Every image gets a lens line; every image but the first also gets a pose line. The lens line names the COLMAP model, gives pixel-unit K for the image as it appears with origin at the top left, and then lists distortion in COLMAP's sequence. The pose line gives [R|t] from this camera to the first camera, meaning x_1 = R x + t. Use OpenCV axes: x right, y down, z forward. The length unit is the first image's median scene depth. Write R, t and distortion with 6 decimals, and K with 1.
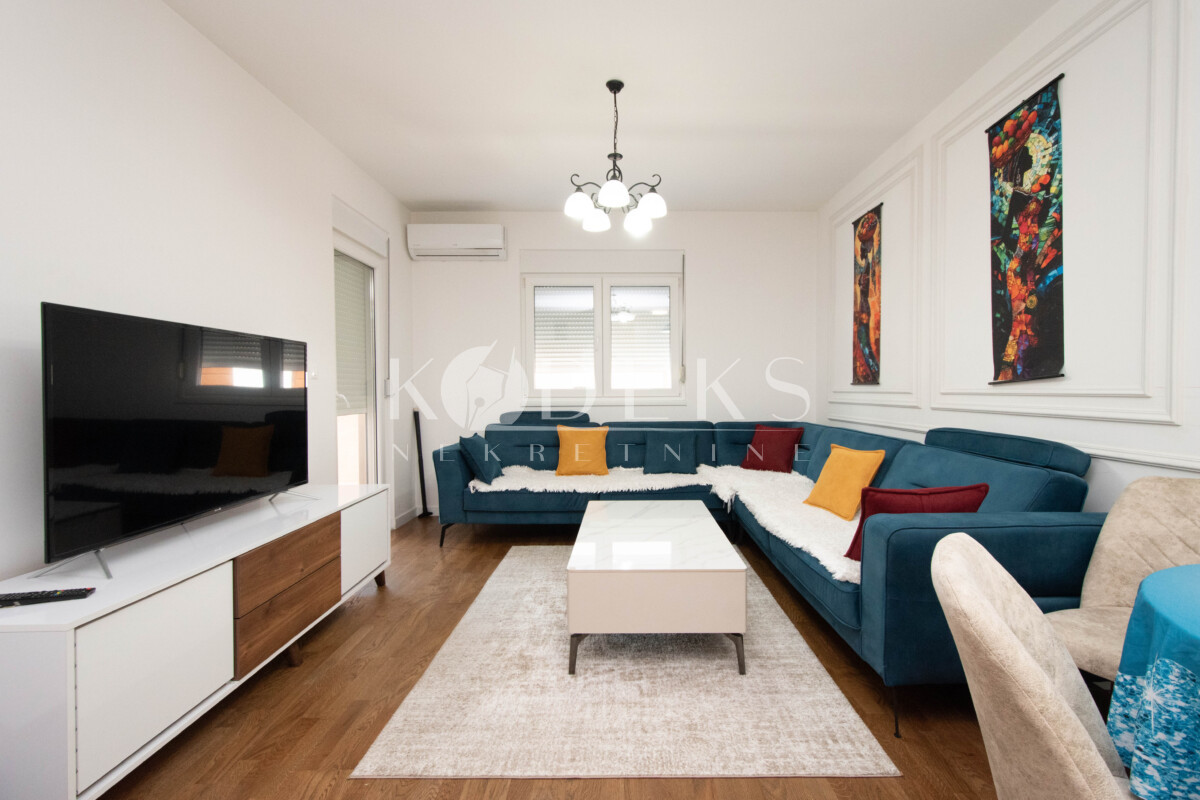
lens RADIAL K [[532.7, 0, 608.2], [0, 532.7, 393.6], [0, 0, 1]] dist [-0.001331, -0.000018]
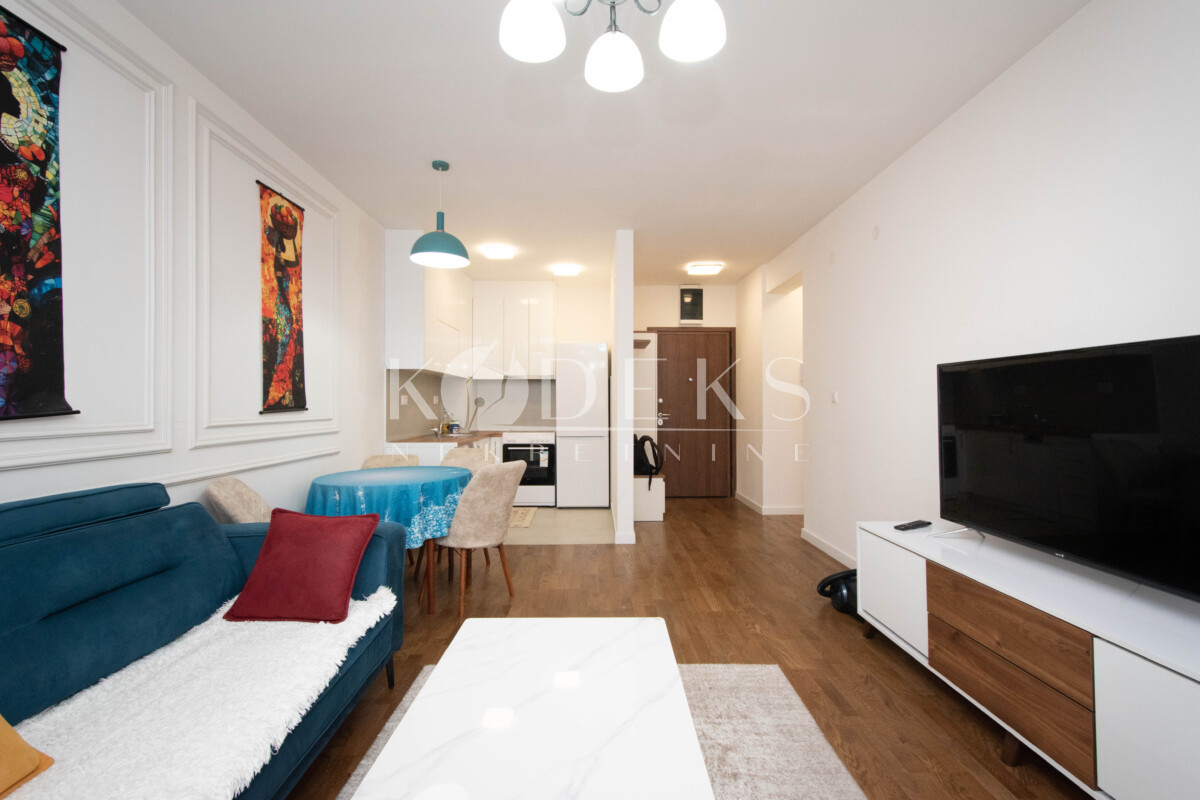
lens RADIAL K [[532.7, 0, 595.7], [0, 532.7, 401.0], [0, 0, 1]] dist [-0.001331, -0.000018]
pose [[-0.999816, 0.009739, -0.016552, 0.046222], [0.009661, 0.999942, 0.004777, -0.046415], [0.016597, 0.004617, -0.999852, 1.800039]]
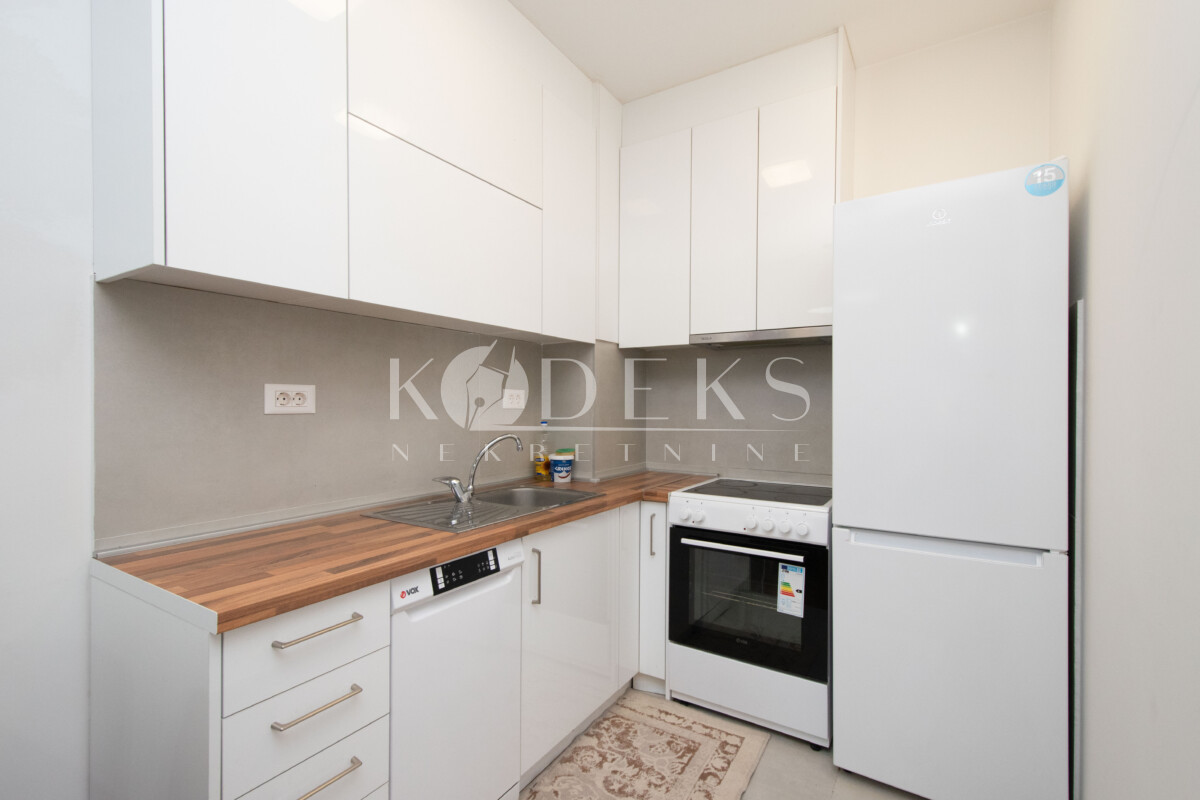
lens RADIAL K [[532.7, 0, 601.0], [0, 532.7, 403.1], [0, 0, 1]] dist [-0.001331, -0.000018]
pose [[-0.856441, 0.006491, 0.516204, 0.061183], [0.012208, 0.999896, 0.007682, -0.046282], [-0.516100, 0.012881, -0.856432, 1.125524]]
